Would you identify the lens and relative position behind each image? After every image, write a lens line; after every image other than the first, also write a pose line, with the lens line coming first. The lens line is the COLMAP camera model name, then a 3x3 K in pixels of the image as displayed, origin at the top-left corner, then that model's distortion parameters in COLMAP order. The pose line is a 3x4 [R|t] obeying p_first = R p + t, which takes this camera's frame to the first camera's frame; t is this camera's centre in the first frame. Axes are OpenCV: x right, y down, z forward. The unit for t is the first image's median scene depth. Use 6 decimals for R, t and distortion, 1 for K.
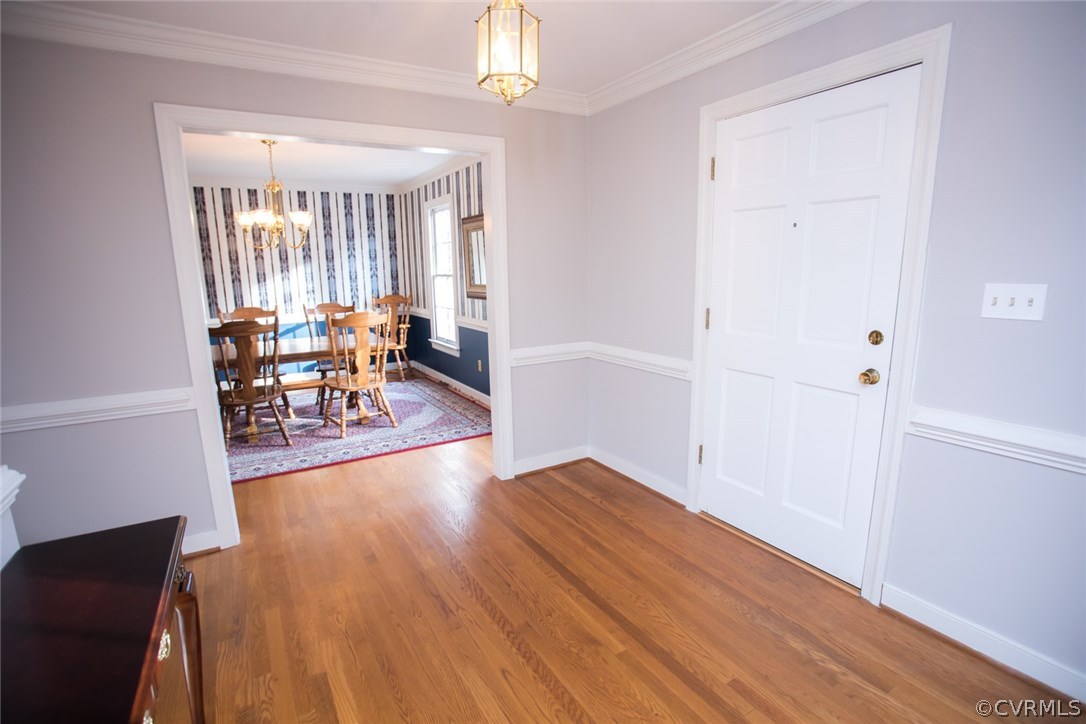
lens RADIAL K [[524.5, 0, 547.4], [0, 524.5, 372.6], [0, 0, 1]] dist [-0.072576, 0.029975]
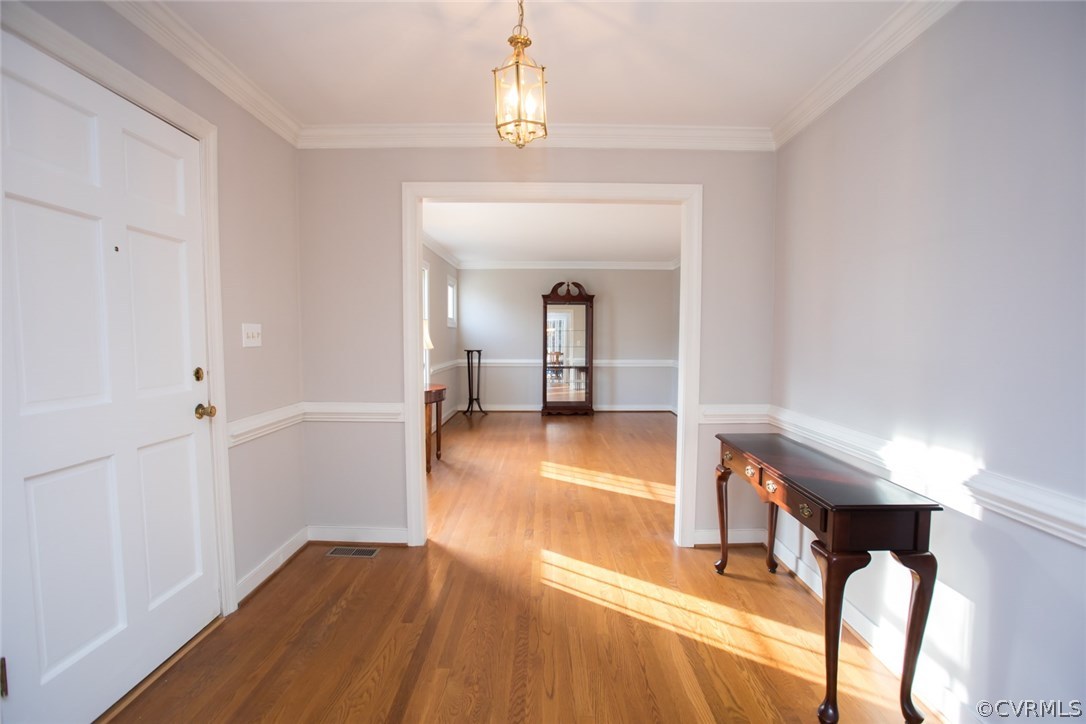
lens RADIAL K [[524.5, 0, 547.4], [0, 524.5, 372.6], [0, 0, 1]] dist [-0.072576, 0.029975]
pose [[-0.856246, -0.021716, 0.516112, -0.578386], [0.114814, 0.966125, 0.231130, -0.257104], [-0.503648, 0.257160, -0.824747, 1.659298]]
